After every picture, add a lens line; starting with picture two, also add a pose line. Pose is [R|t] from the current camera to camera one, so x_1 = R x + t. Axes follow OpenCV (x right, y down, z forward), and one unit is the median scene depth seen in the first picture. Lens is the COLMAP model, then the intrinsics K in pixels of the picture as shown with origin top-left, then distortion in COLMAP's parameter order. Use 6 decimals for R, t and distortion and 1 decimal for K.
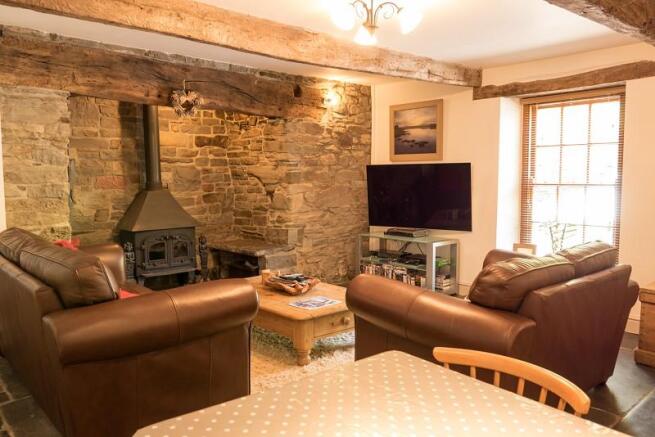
lens RADIAL K [[518.0, 0, 327.9], [0, 518.0, 221.0], [0, 0, 1]] dist [-0.017147, 0.008418]
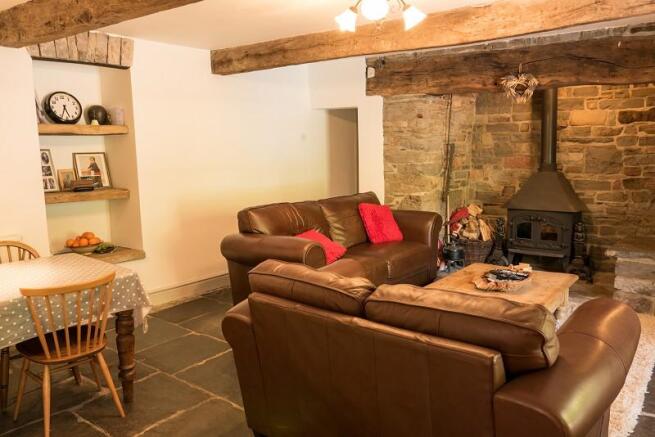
lens RADIAL K [[518.0, 0, 327.7], [0, 518.0, 217.5], [0, 0, 1]] dist [-0.017147, 0.008418]
pose [[0.167677, 0.131693, -0.977006, 0.609616], [-0.077652, 0.989723, 0.120080, -0.060258], [0.982779, 0.055732, 0.176180, 0.420817]]
